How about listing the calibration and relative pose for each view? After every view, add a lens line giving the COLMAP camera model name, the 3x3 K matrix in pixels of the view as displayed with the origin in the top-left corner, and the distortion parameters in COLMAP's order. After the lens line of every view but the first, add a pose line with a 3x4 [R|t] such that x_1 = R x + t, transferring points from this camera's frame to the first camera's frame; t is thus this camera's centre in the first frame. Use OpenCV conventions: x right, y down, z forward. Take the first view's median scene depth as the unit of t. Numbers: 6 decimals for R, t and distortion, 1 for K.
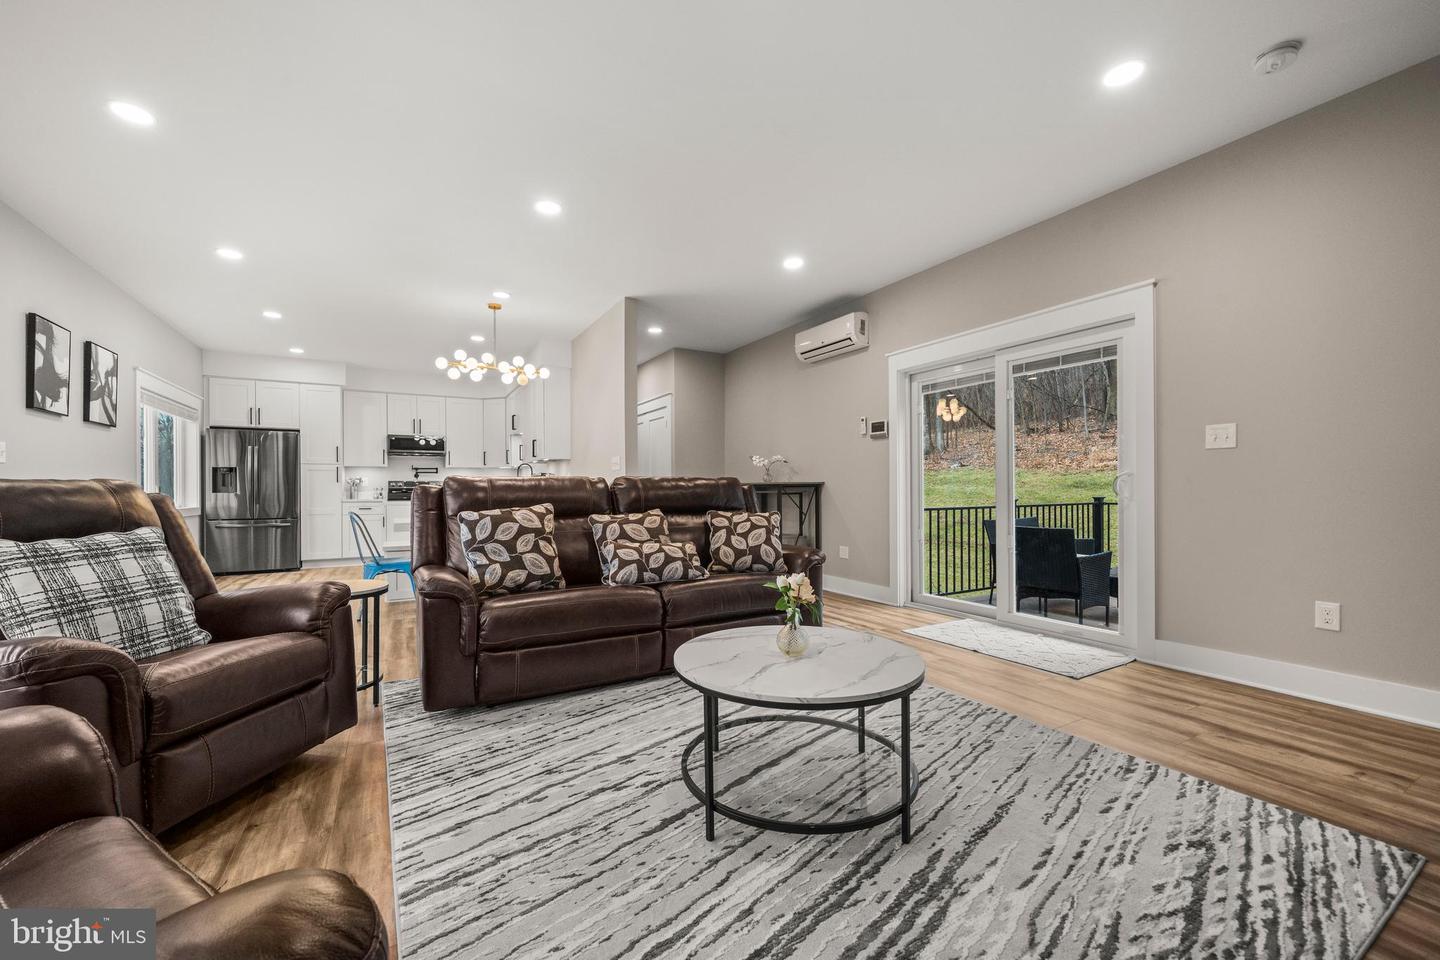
lens RADIAL K [[573.5, 0, 710.1], [0, 573.5, 489.5], [0, 0, 1]] dist [0.000012, 0.000009]
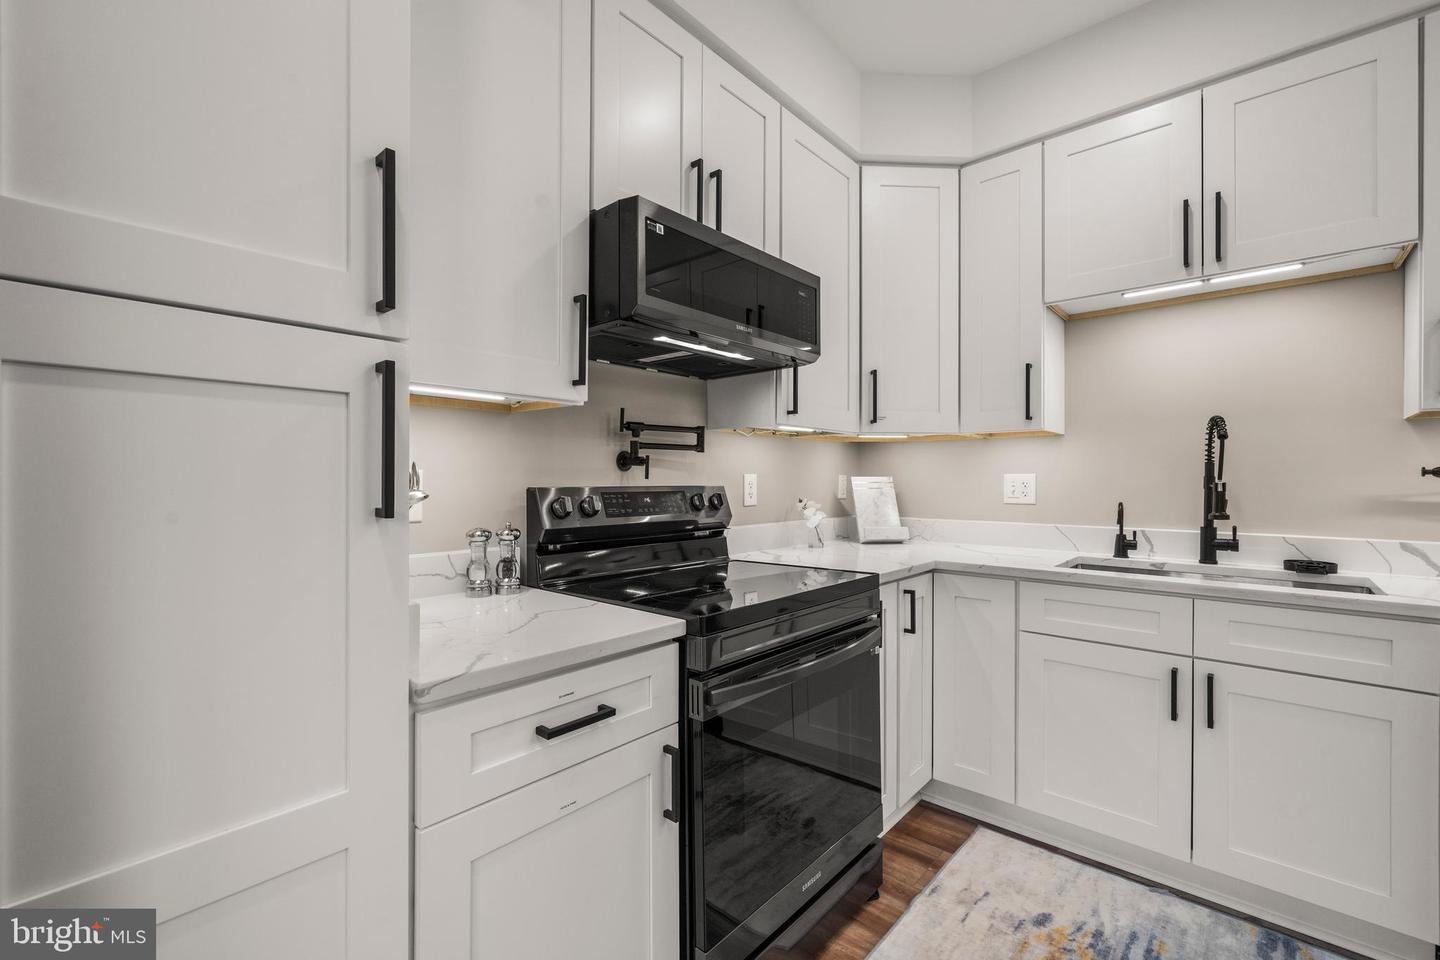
lens RADIAL K [[613.2, 0, 715.0], [0, 613.2, 481.2], [0, 0, 1]] dist [-0.000439, 0.000096]
pose [[0.942707, 0.006637, 0.333557, -1.586776], [-0.009526, 0.999930, 0.007027, -0.051870], [-0.333487, -0.009802, 0.942704, 2.221357]]
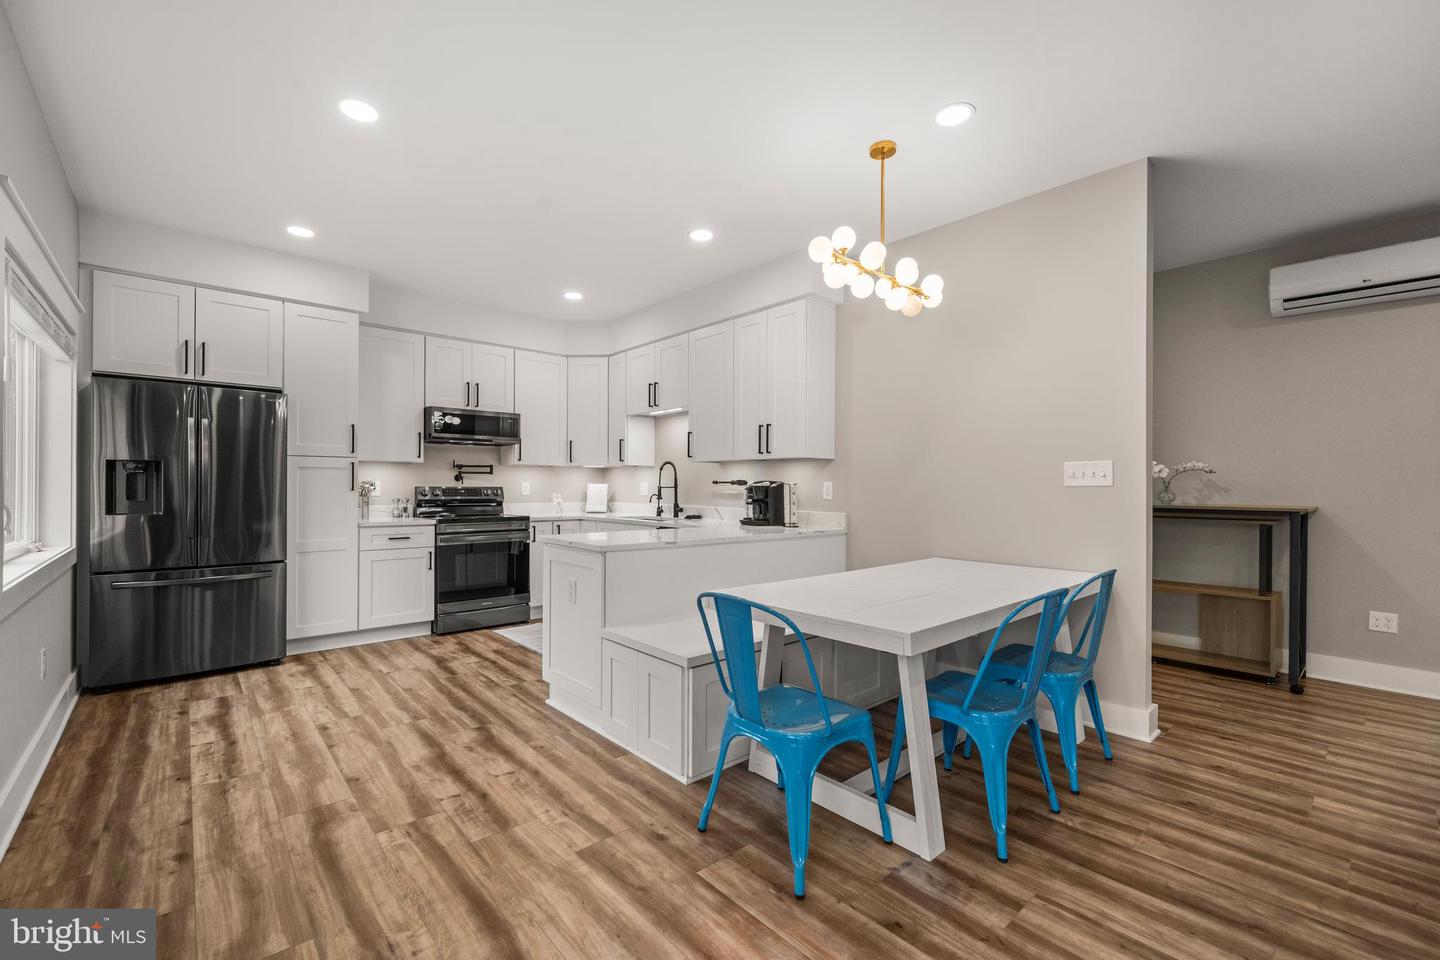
lens RADIAL K [[603.5, 0, 714.6], [0, 603.5, 487.5], [0, 0, 1]] dist [-0.000347, -0.000006]
pose [[0.975807, 0.010943, 0.218360, -1.108016], [-0.011932, 0.999924, 0.003213, -0.054036], [-0.218308, -0.005741, 0.975863, 0.933097]]
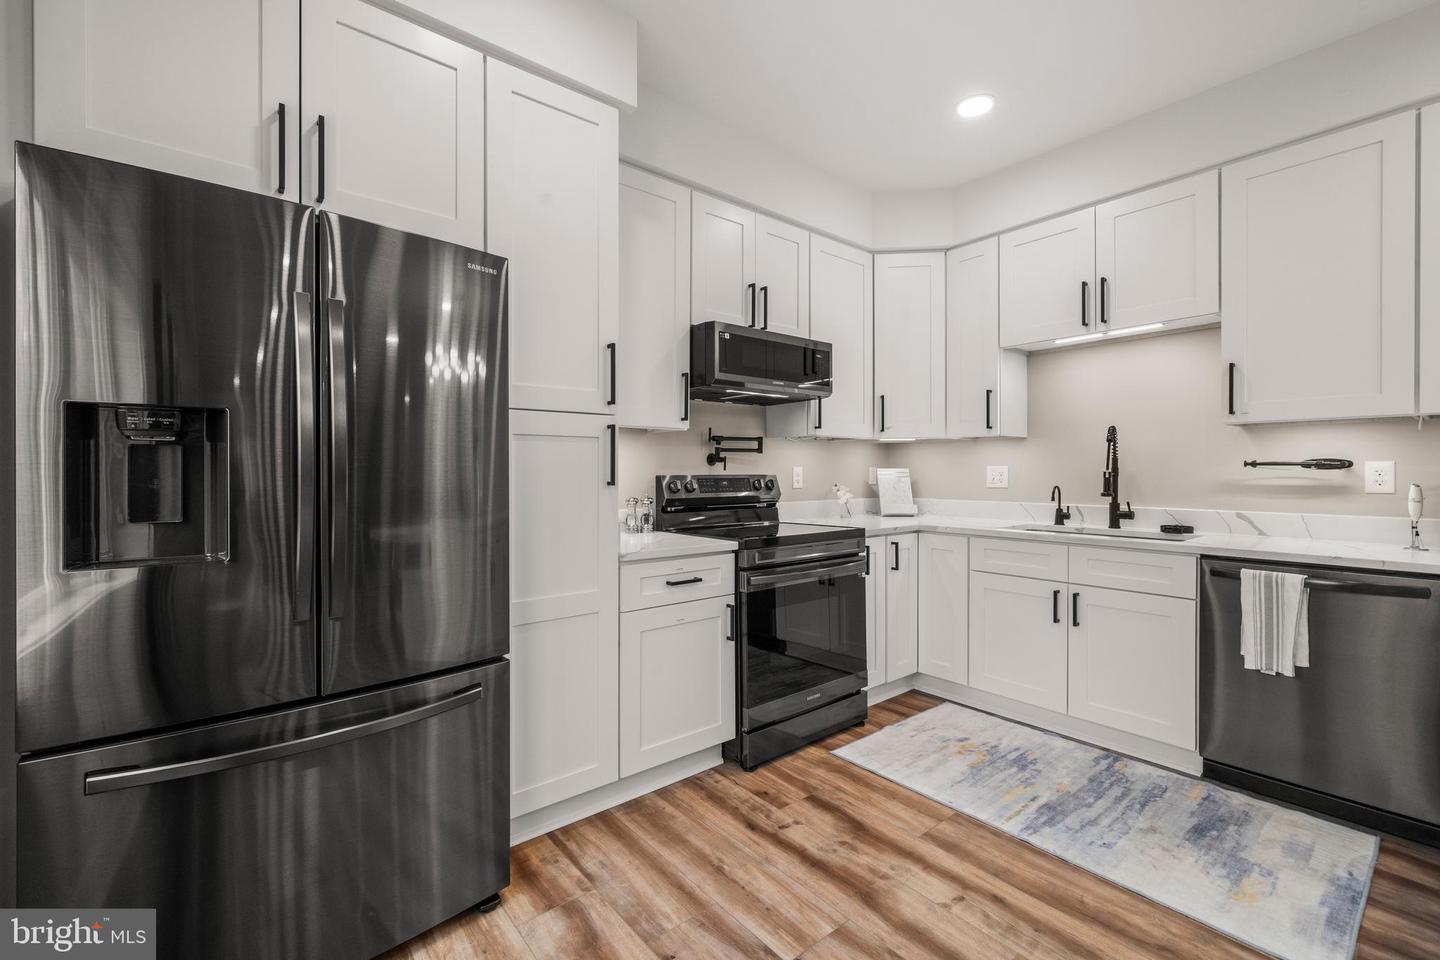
lens RADIAL K [[613.7, 0, 719.9], [0, 613.7, 473.9], [0, 0, 1]] dist [-0.000583, -0.000034]
pose [[0.983595, 0.004365, 0.180336, -1.637182], [-0.005983, 0.999947, 0.008430, -0.051836], [-0.180290, -0.009371, 0.983569, 1.825893]]
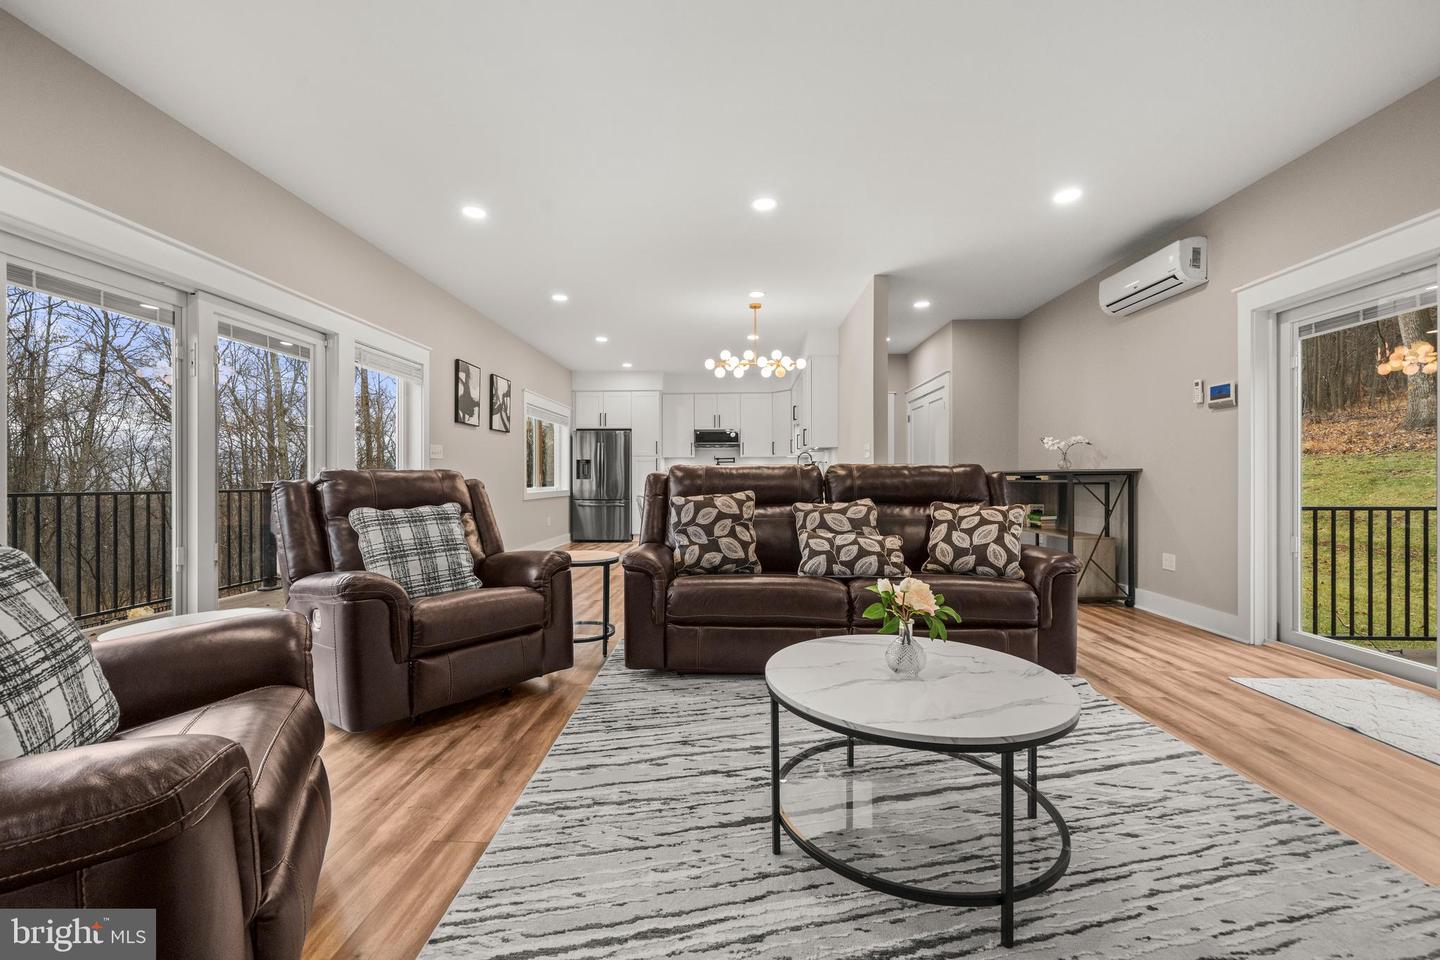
lens RADIAL K [[575.0, 0, 711.9], [0, 575.0, 479.1], [0, 0, 1]] dist [-0.000315, 0.000167]
pose [[0.850859, 0.004607, -0.525374, 0.213766], [-0.003003, 0.999988, 0.003906, -0.000750], [0.525386, -0.001746, 0.850862, 0.079715]]
